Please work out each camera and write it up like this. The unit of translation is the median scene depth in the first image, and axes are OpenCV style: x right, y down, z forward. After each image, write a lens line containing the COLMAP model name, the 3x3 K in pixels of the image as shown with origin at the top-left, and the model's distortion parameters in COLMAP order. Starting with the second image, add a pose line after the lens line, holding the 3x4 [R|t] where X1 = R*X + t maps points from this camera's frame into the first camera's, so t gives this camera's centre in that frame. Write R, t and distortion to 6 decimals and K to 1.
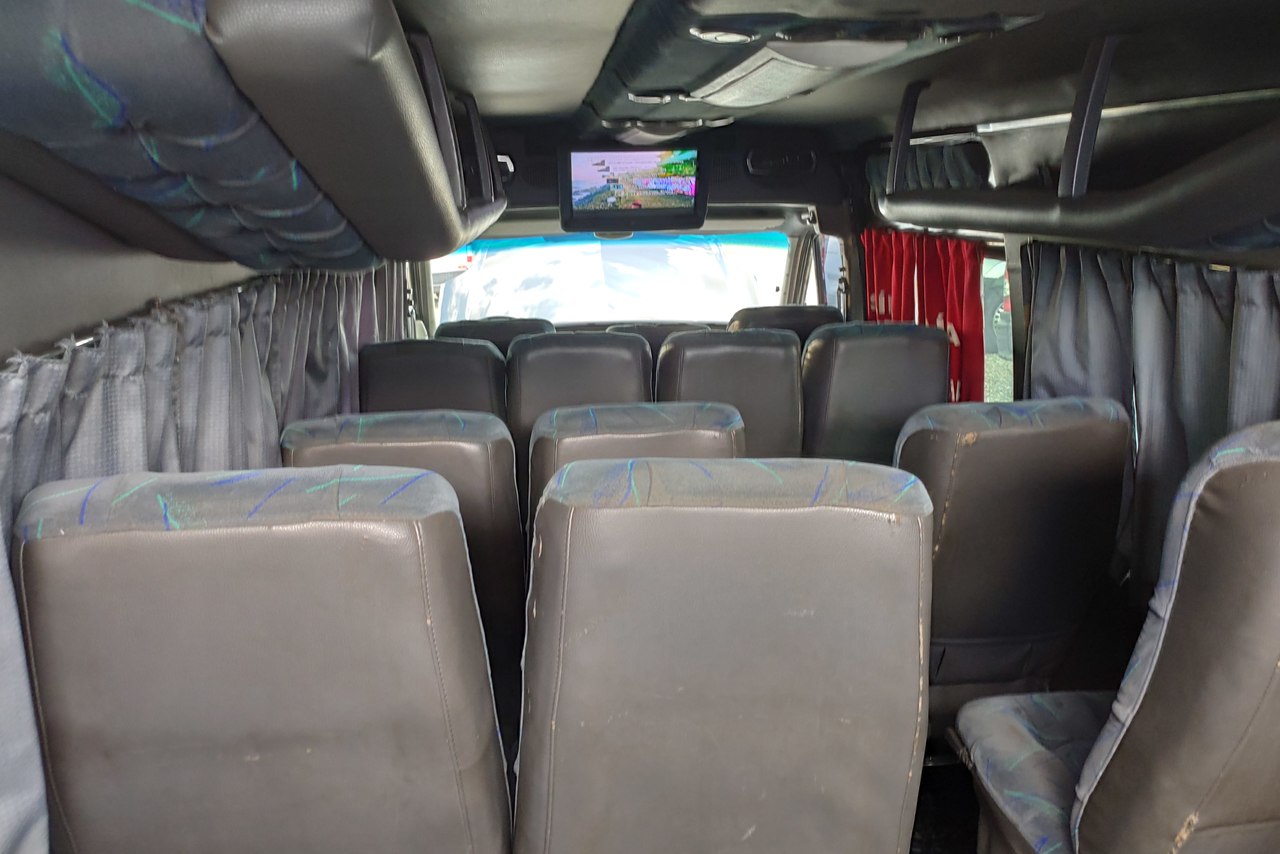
lens RADIAL K [[995.4, 0, 640.0], [0, 995.4, 427.0], [0, 0, 1]] dist [0.078373, -0.129120]
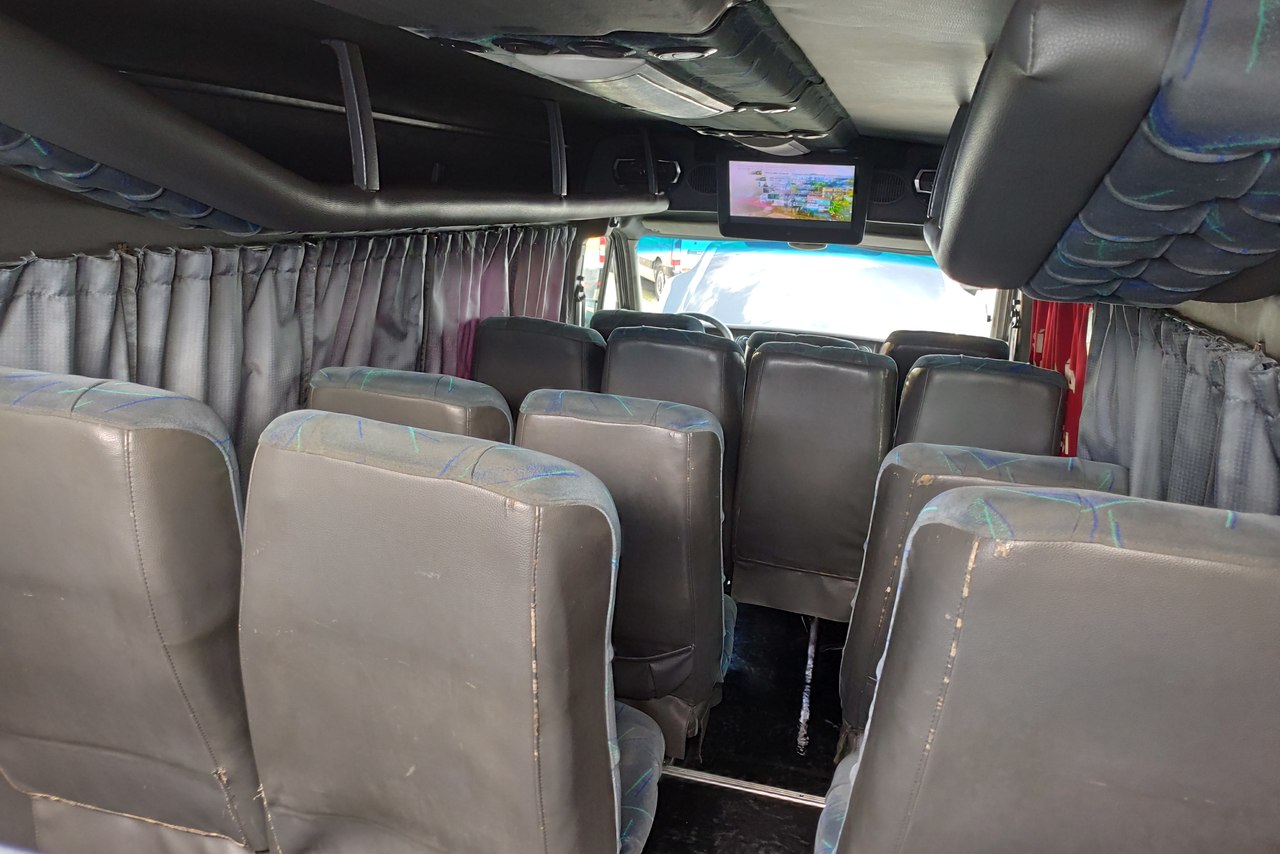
lens RADIAL K [[971.1, 0, 640.4], [0, 971.1, 422.6], [0, 0, 1]] dist [0.072366, -0.116560]
pose [[0.927166, 0.152658, -0.342137, 0.535484], [-0.155231, 0.987675, 0.020026, -0.025696], [0.340978, 0.034542, 0.939436, 0.057302]]
